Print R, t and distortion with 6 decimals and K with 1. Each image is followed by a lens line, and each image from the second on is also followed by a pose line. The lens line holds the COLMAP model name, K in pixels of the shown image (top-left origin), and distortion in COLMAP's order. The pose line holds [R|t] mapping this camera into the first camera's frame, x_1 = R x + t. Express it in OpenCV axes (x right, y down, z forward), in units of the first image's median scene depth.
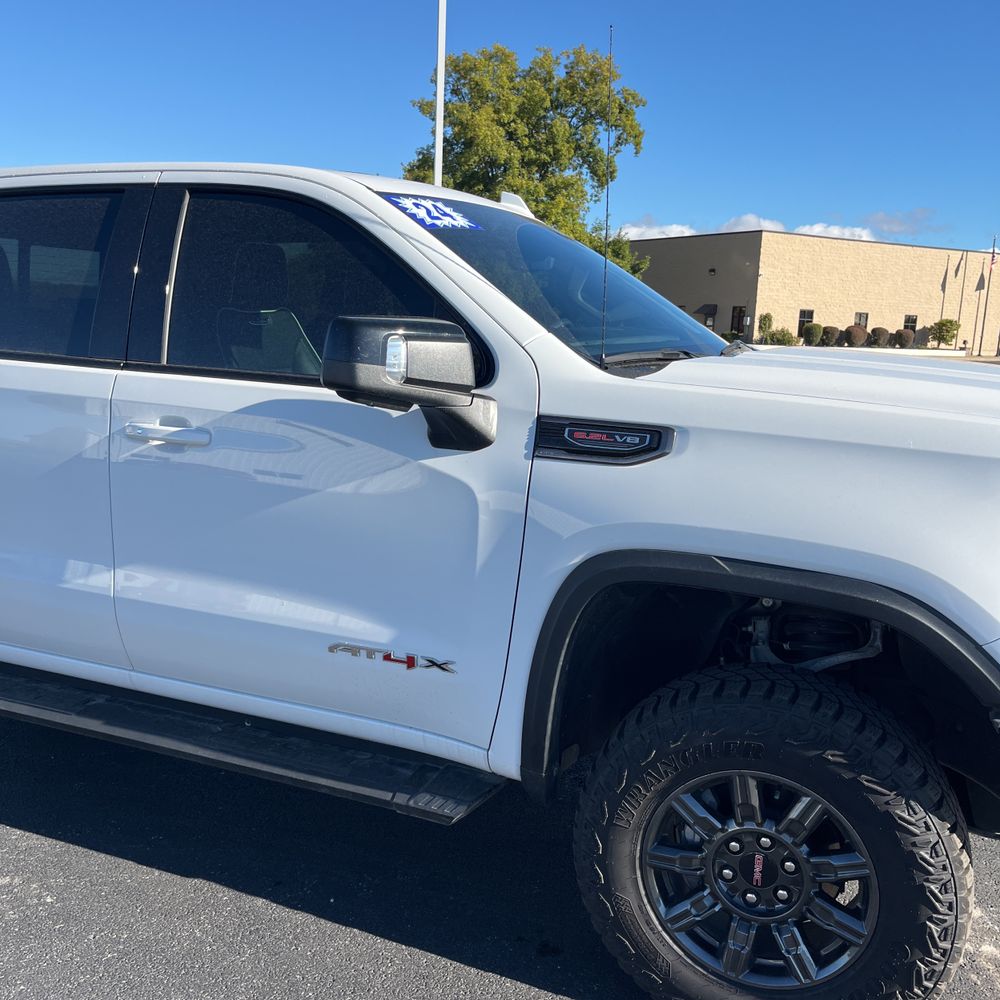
lens RADIAL K [[1013.5, 0, 497.9], [0, 1013.5, 505.9], [0, 0, 1]] dist [0.026341, 0.000000]
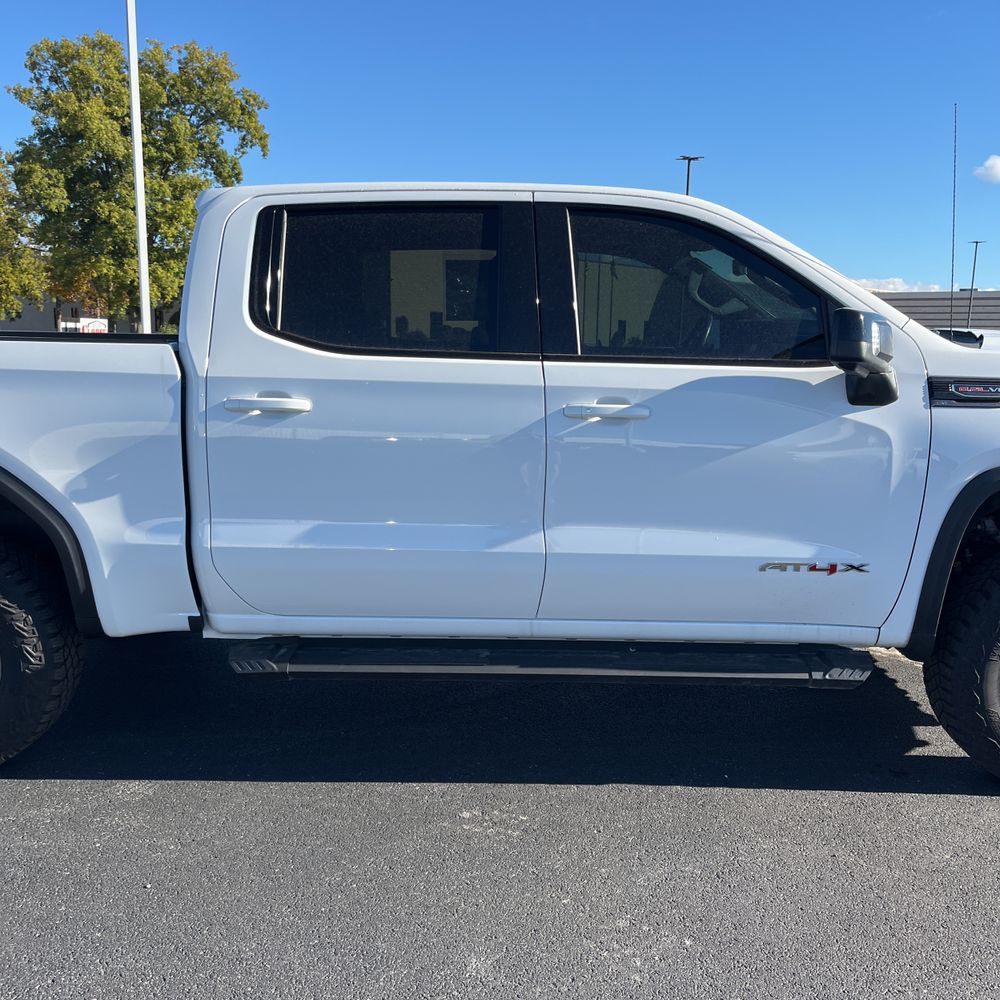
lens RADIAL K [[1013.5, 0, 507.8], [0, 1013.5, 509.4], [0, 0, 1]] dist [0.026341, 0.000000]
pose [[0.924858, -0.087085, 0.370208, -0.080995], [0.087261, 0.996052, 0.016307, 0.001443], [-0.370167, 0.017223, 0.928806, -0.006905]]
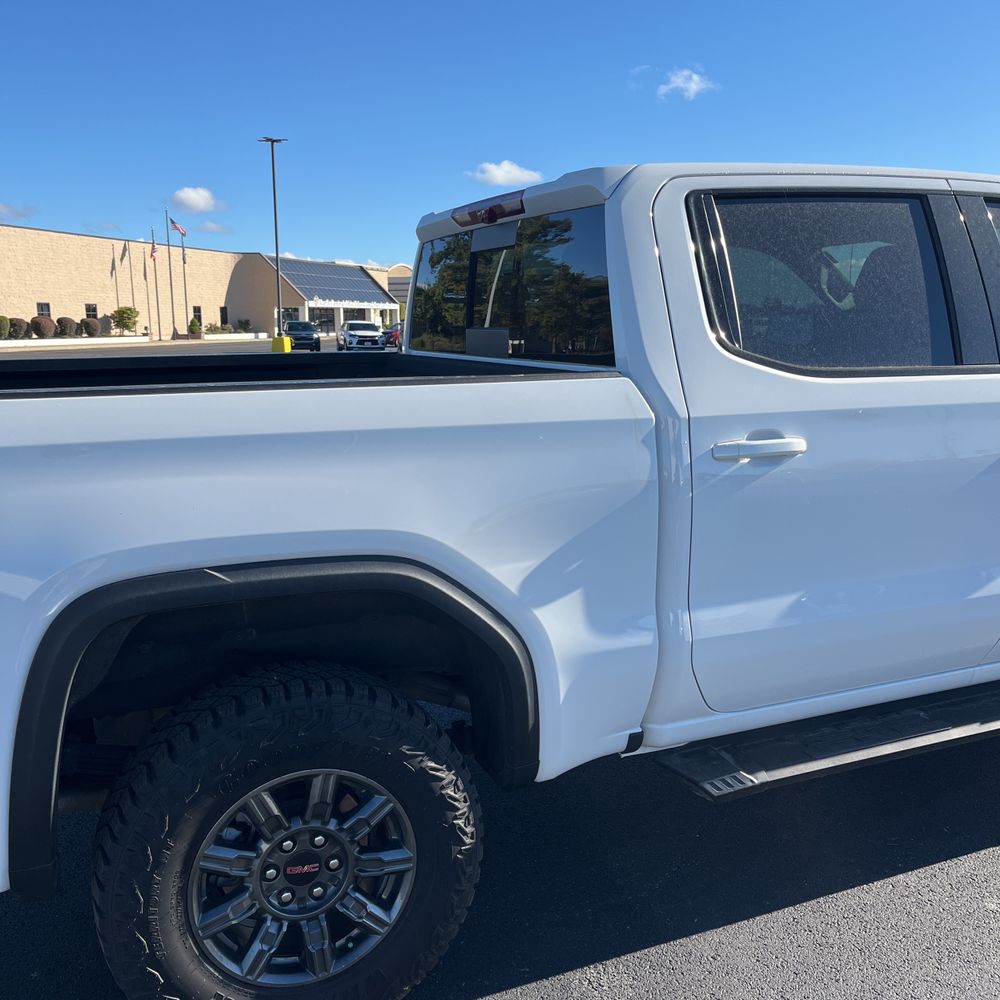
lens RADIAL K [[1013.5, 0, 489.6], [0, 1013.5, 502.4], [0, 0, 1]] dist [0.026341, 0.000000]
pose [[0.693675, -0.171570, 0.699556, -0.139650], [0.166048, 0.983148, 0.076471, -0.016208], [-0.700887, 0.063114, 0.710474, 0.060584]]
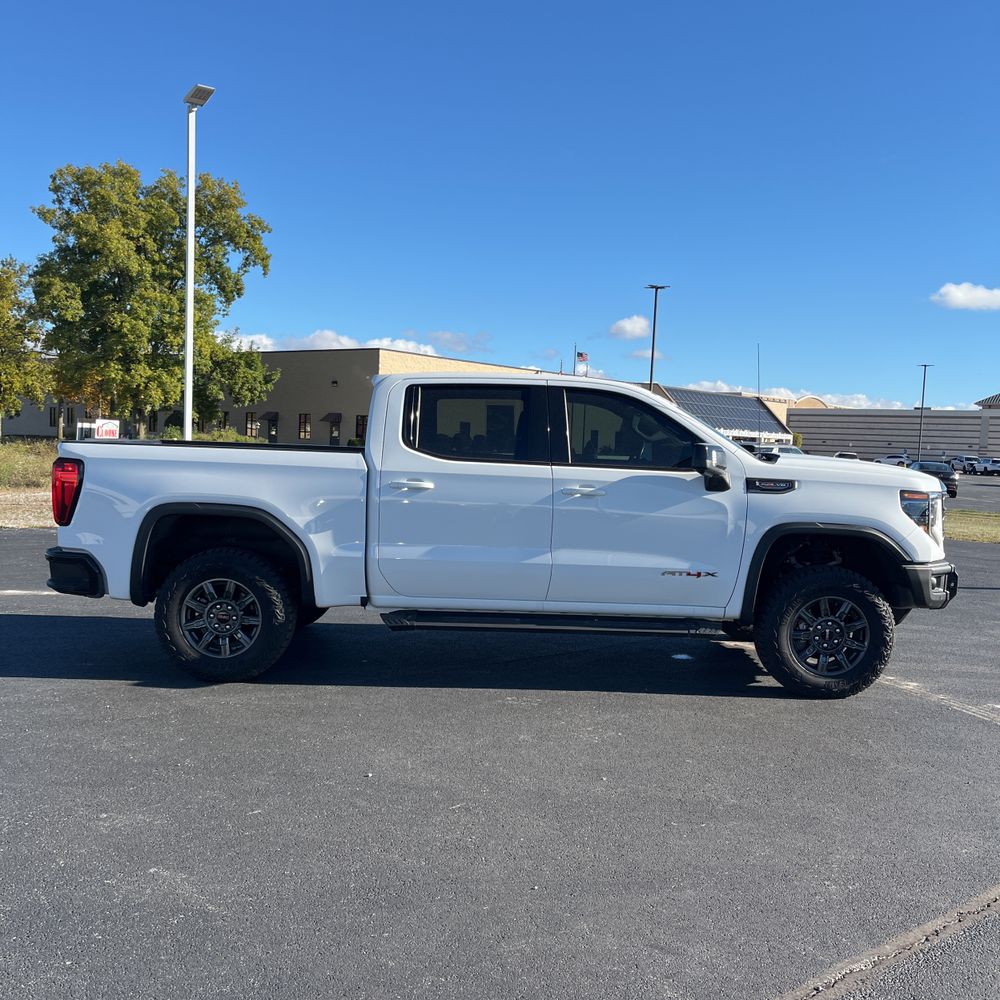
lens RADIAL K [[1013.5, 0, 505.3], [0, 1013.5, 497.7], [0, 0, 1]] dist [0.026341, 0.000000]
pose [[0.916475, -0.026407, 0.399220, -0.131200], [0.070144, 0.992970, -0.095346, 0.014310], [-0.393896, 0.115385, 0.911884, -0.099412]]
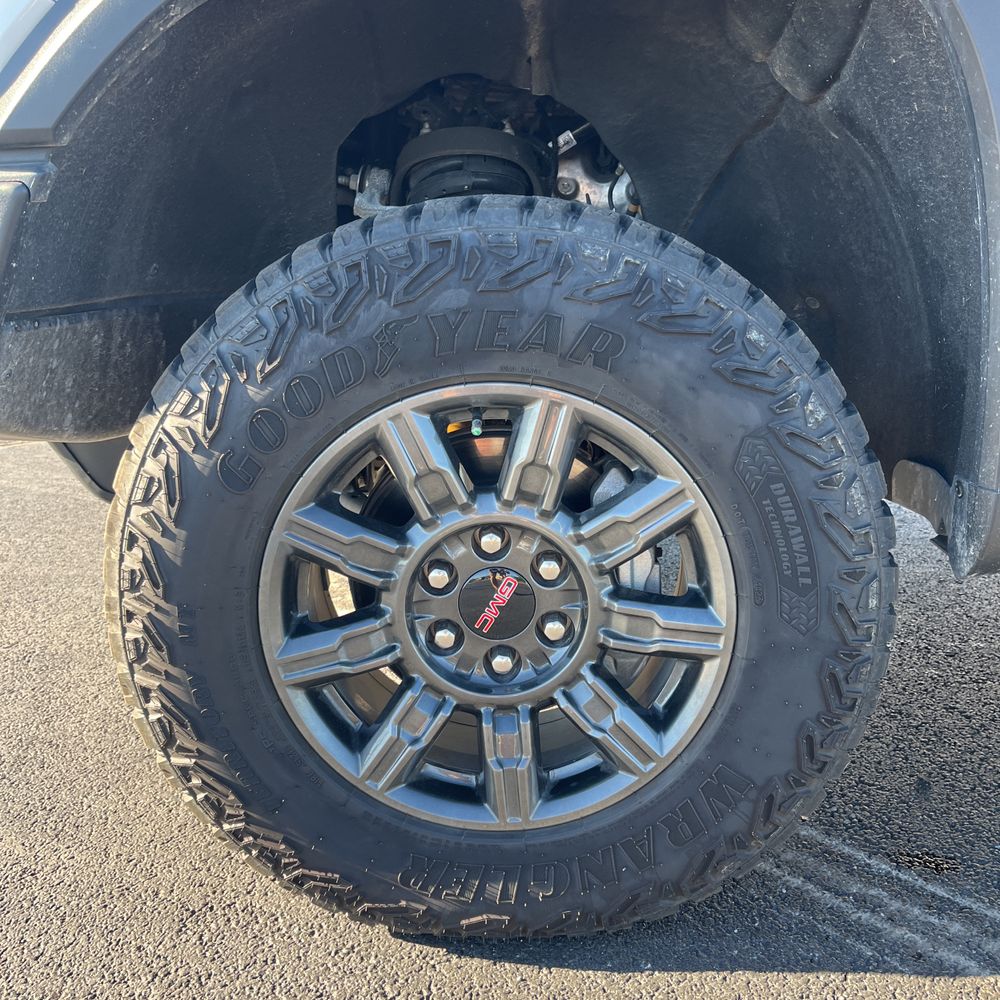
lens RADIAL K [[1013.5, 0, 477.1], [0, 1013.5, 504.5], [0, 0, 1]] dist [0.026341, 0.000000]
pose [[0.930029, -0.113521, 0.349512, -0.113743], [0.083292, 0.991456, 0.100387, 0.007068], [-0.357921, -0.064251, 0.931539, 0.092102]]
